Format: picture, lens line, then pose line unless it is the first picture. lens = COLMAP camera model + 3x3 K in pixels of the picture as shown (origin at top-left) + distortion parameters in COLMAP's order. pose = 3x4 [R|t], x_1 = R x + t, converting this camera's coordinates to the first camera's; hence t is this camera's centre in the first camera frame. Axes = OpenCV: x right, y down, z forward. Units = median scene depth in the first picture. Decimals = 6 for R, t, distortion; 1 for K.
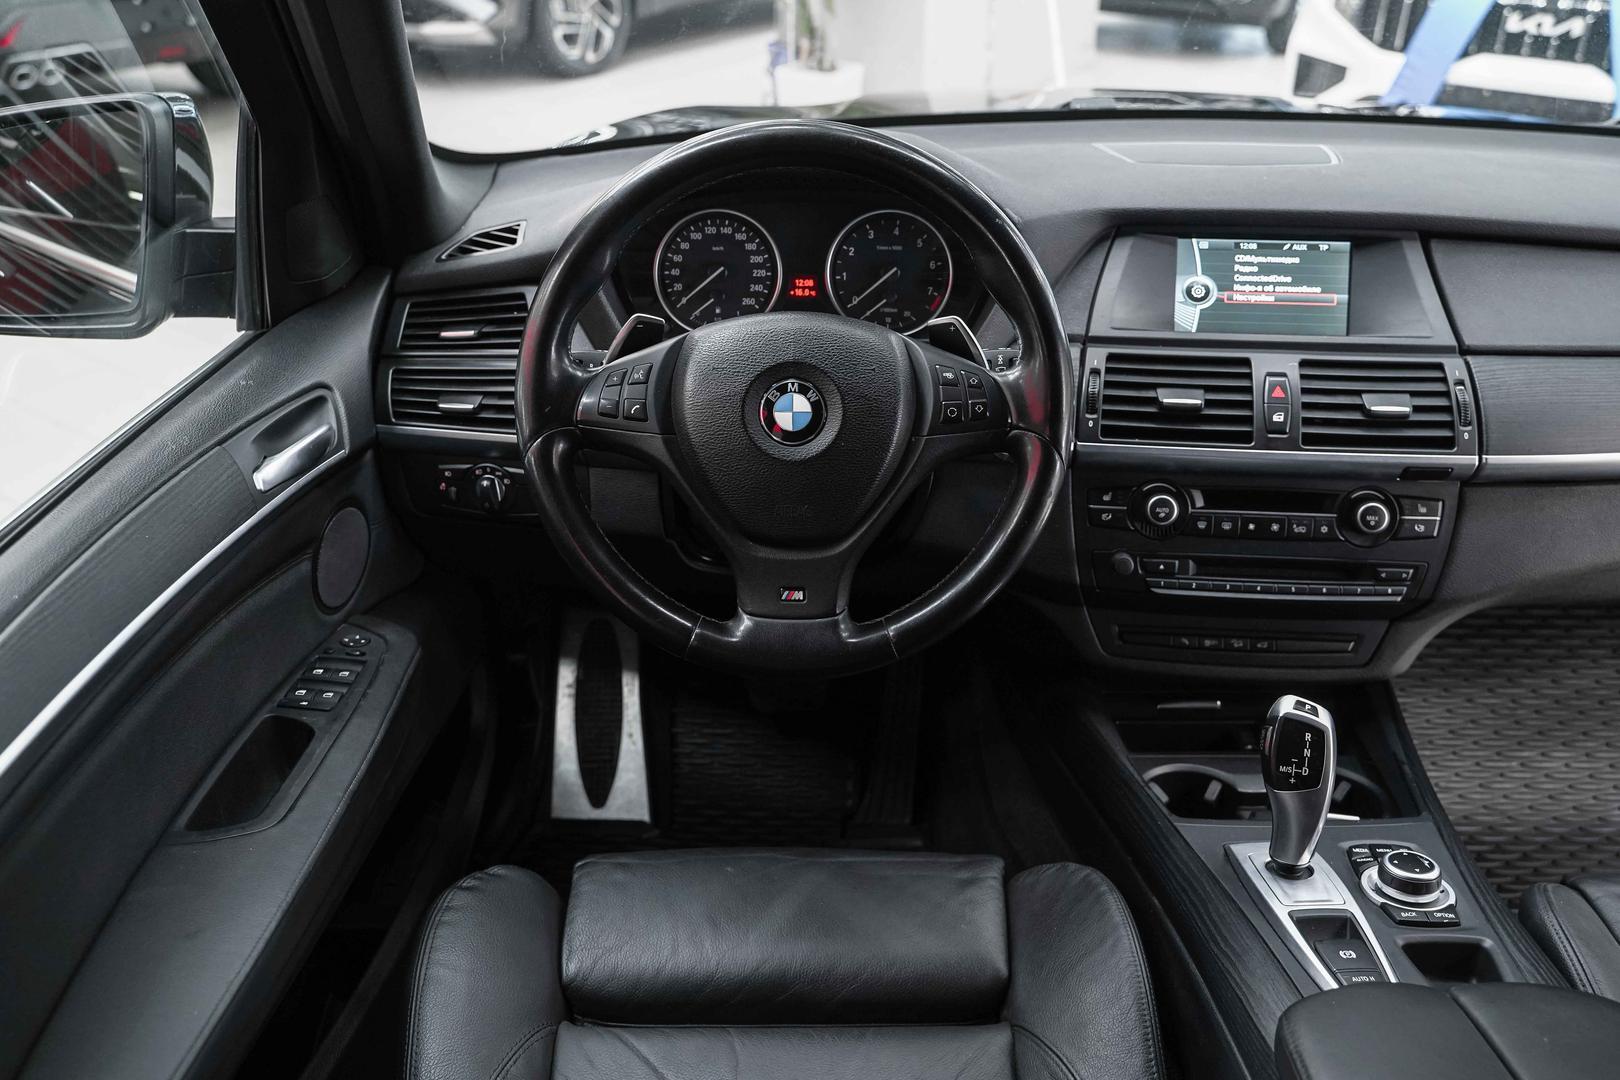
lens RADIAL K [[1331.5, 0, 717.1], [0, 1331.5, 512.6], [0, 0, 1]] dist [-0.016383, 0.003382]
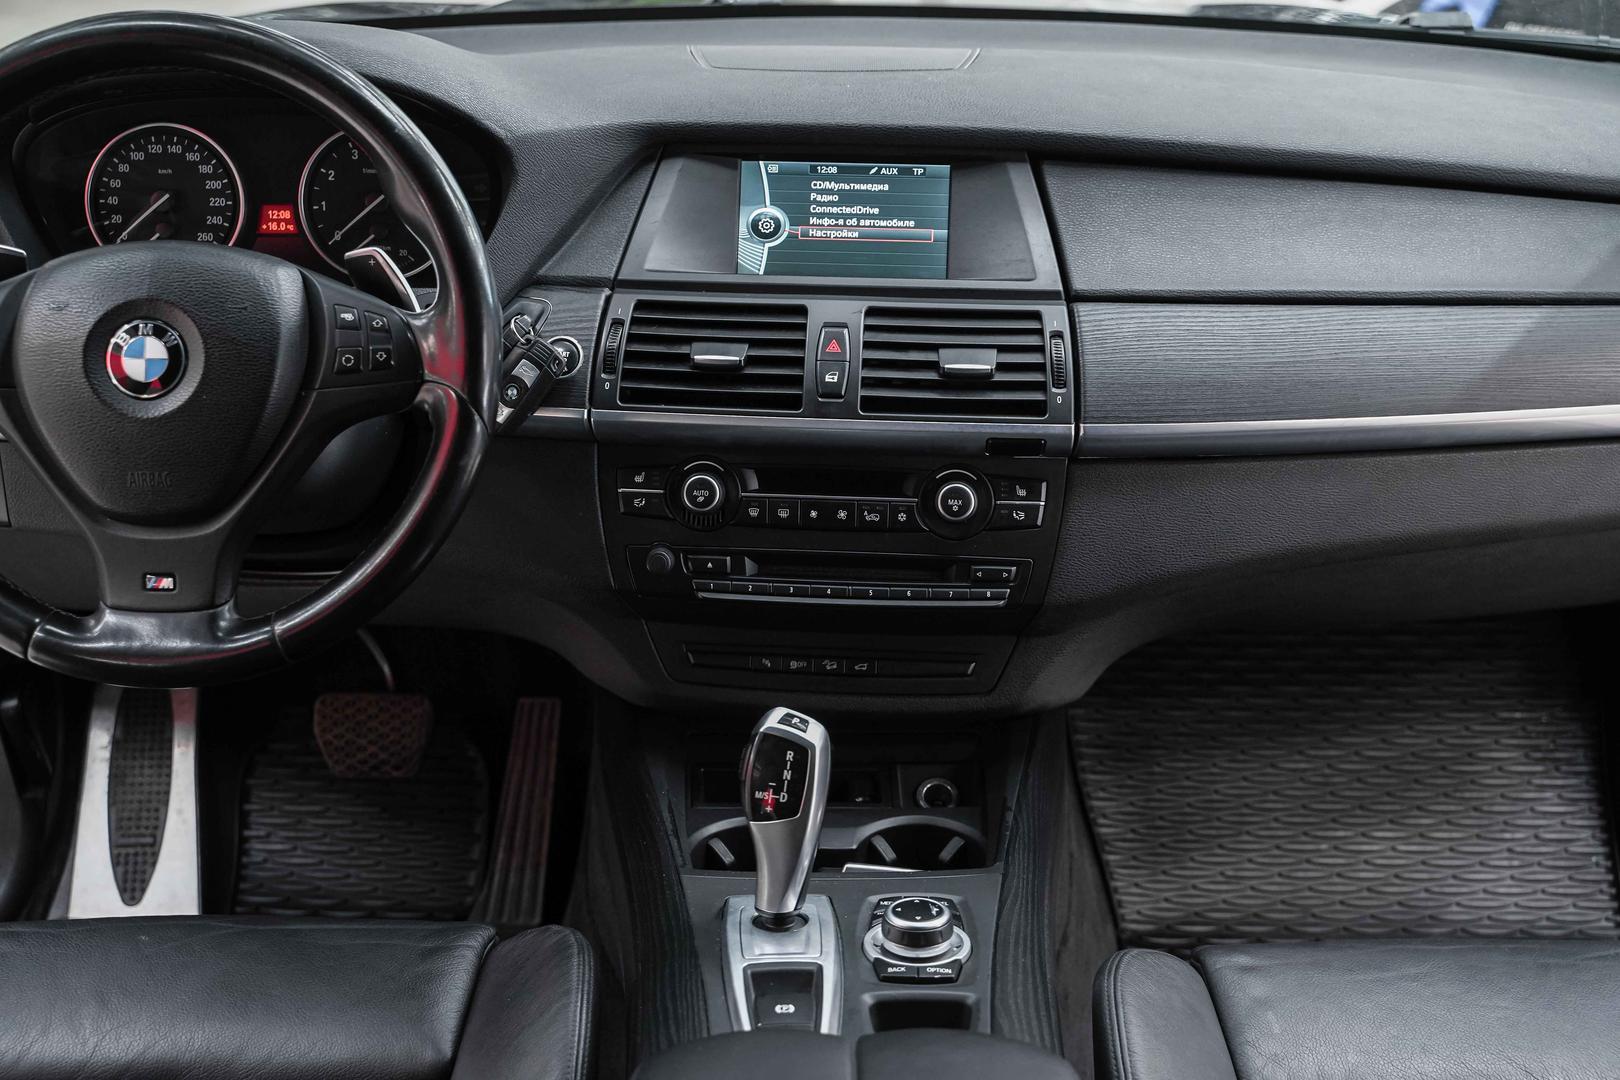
lens RADIAL K [[1935.2, 0, 816.8], [0, 1935.2, 536.6], [0, 0, 1]] dist [-0.001140, 0.000000]
pose [[0.999872, 0.000336, 0.016010, 0.385330], [0.000250, 0.999332, -0.036554, 0.067379], [-0.016011, 0.036554, 0.999203, -0.174942]]
